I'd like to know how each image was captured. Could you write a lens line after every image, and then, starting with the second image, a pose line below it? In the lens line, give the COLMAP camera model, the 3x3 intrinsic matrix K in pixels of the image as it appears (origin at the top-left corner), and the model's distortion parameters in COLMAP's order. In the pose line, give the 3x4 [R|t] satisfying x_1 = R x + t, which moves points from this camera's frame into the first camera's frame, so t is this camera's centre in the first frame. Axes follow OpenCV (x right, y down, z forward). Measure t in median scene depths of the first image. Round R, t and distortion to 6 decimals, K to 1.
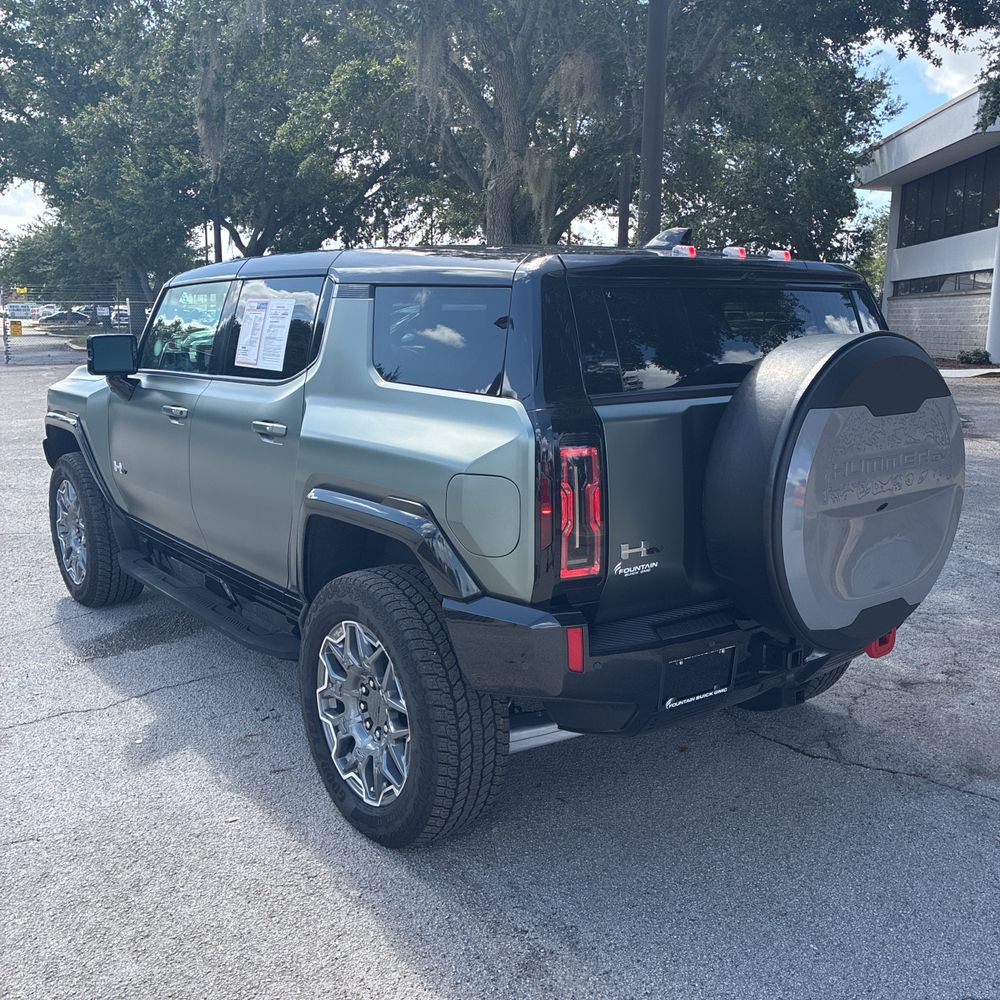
lens RADIAL K [[1018.8, 0, 500.0], [0, 1018.8, 500.0], [0, 0, 1]] dist [0.012696, 0.017818]
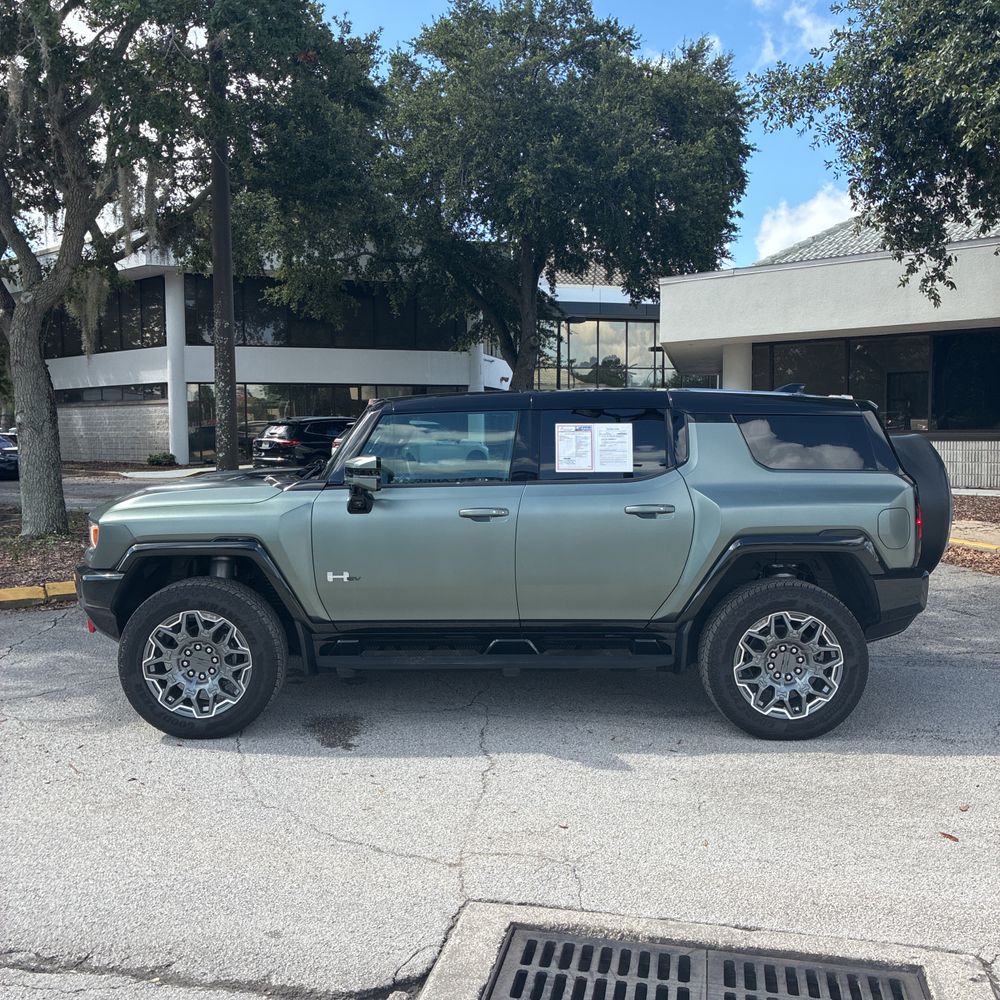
lens RADIAL K [[1014.7, 0, 508.9], [0, 1014.7, 500.3], [0, 0, 1]] dist [0.025644, -0.018355]
pose [[0.607094, -0.074457, 0.791134, -1.399448], [0.153770, 0.987790, -0.025033, -0.073040], [-0.779610, 0.136850, 0.611131, 0.239674]]
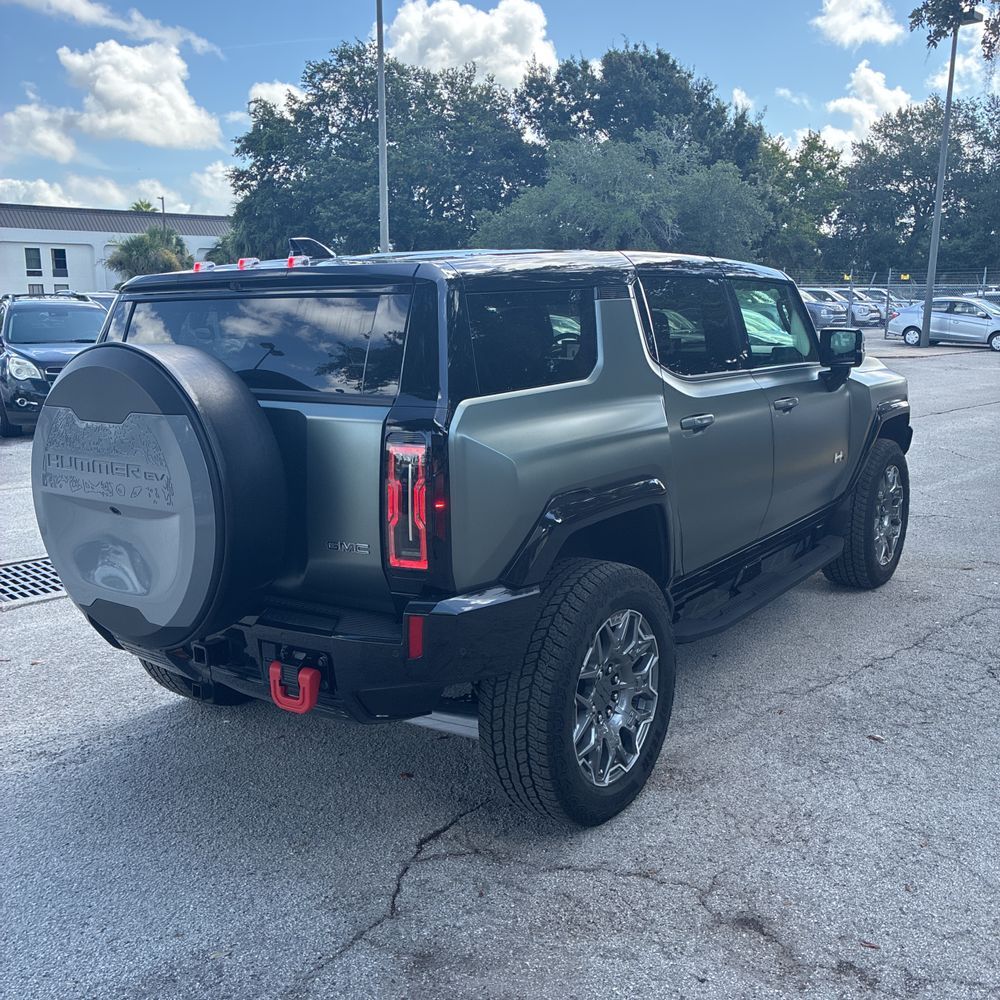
lens RADIAL K [[1018.8, 0, 500.0], [0, 1018.8, 500.0], [0, 0, 1]] dist [0.012696, 0.017818]
pose [[0.276253, 0.173531, -0.945289, 1.052305], [-0.160304, 0.978106, 0.132708, -0.147259], [0.947622, 0.114872, 0.298023, 0.762860]]
